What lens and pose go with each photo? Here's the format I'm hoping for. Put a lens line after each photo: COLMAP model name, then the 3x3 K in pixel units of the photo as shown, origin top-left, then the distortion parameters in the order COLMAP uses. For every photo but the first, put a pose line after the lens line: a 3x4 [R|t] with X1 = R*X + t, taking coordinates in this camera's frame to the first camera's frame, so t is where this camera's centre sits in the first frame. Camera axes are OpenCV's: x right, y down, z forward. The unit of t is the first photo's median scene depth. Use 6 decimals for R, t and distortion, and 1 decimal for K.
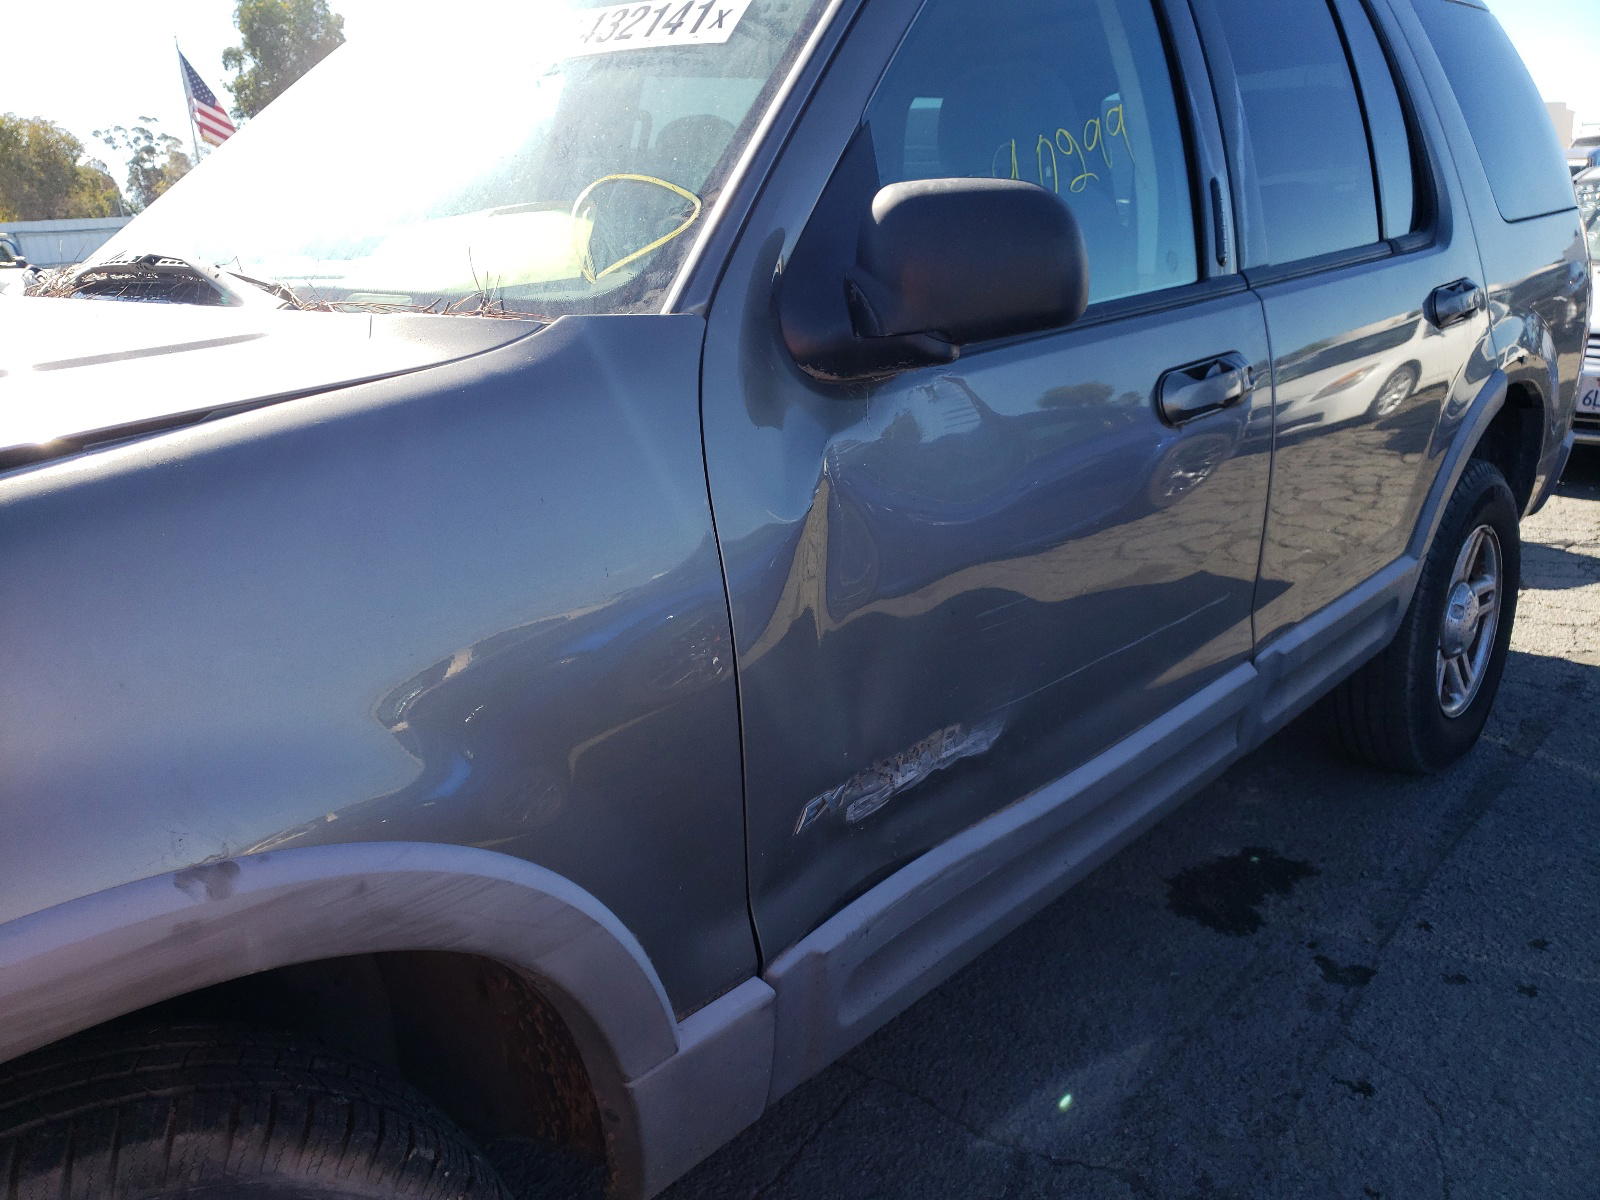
lens RADIAL K [[1238.2, 0, 800.0], [0, 1238.2, 600.0], [0, 0, 1]] dist [0.016162, 0.000609]
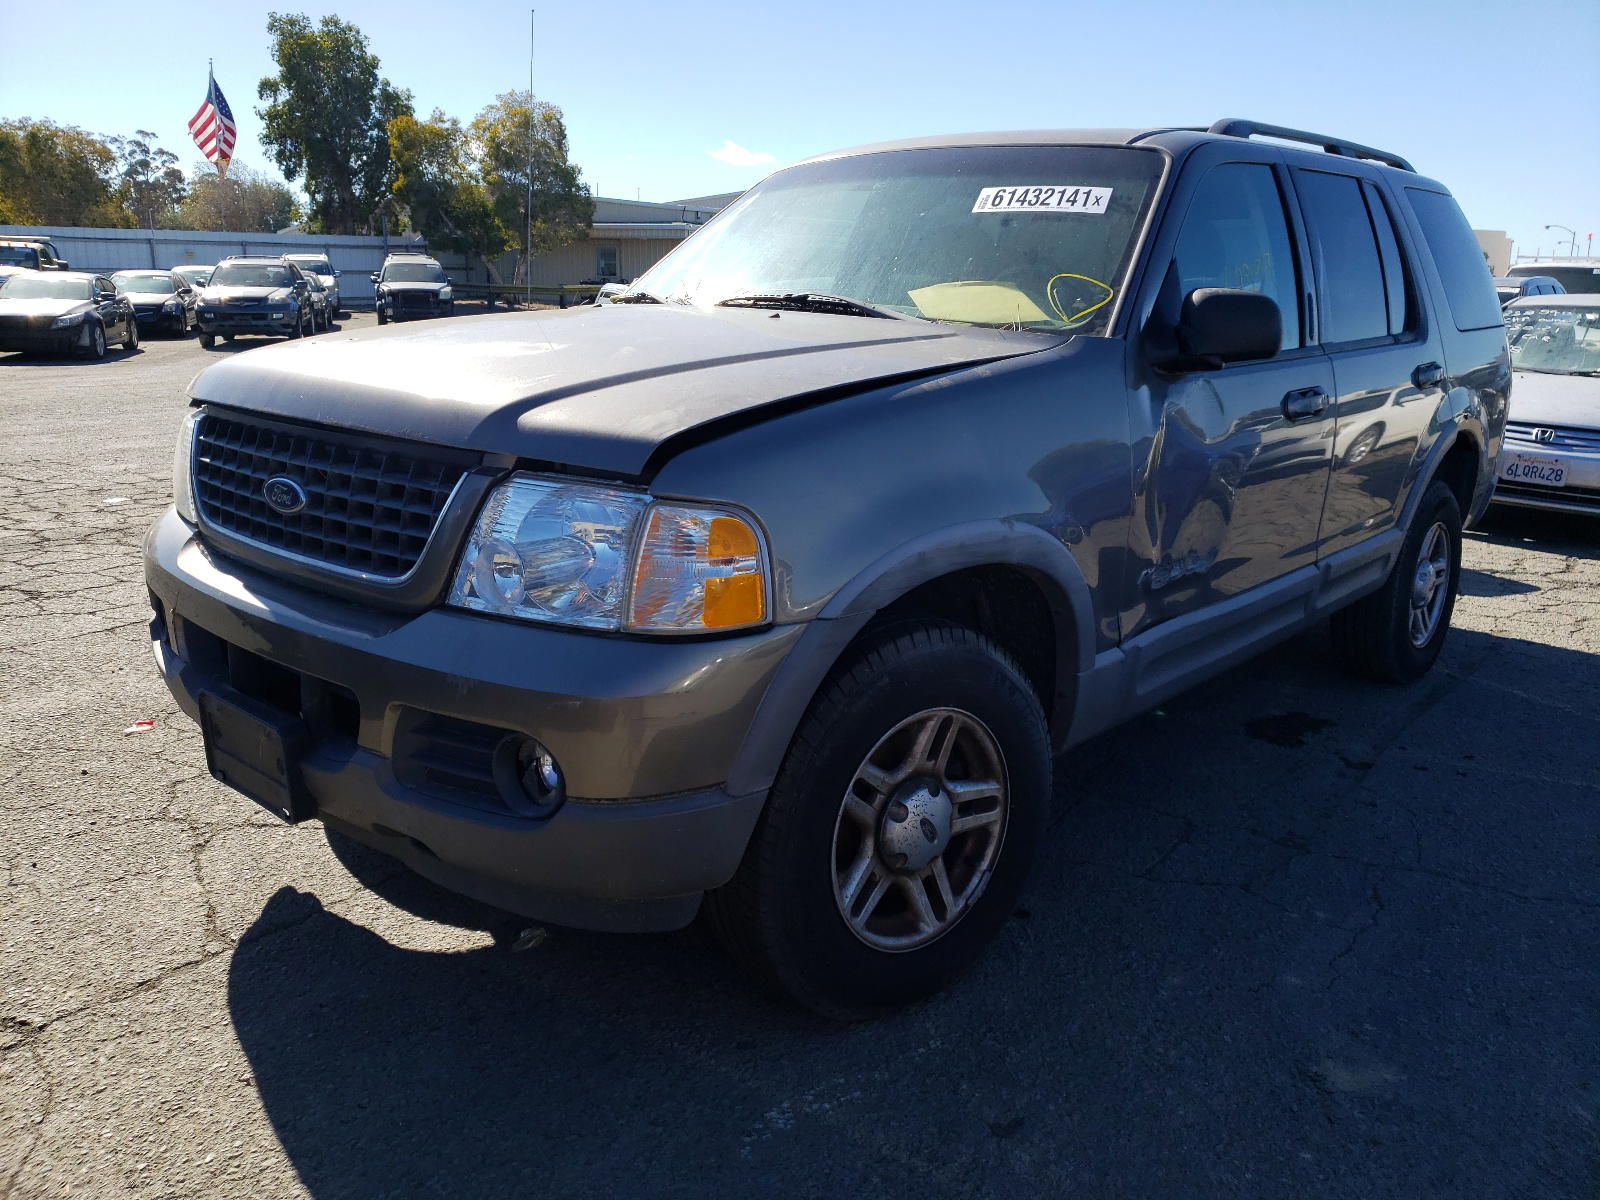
lens RADIAL K [[1312.3, 0, 801.3], [0, 1312.3, 588.1], [0, 0, 1]] dist [0.003626, 0.007198]
pose [[0.995988, 0.063990, 0.062555, -0.340565], [-0.059592, 0.995778, -0.069816, 0.183991], [-0.066759, 0.065808, 0.995597, -0.570904]]
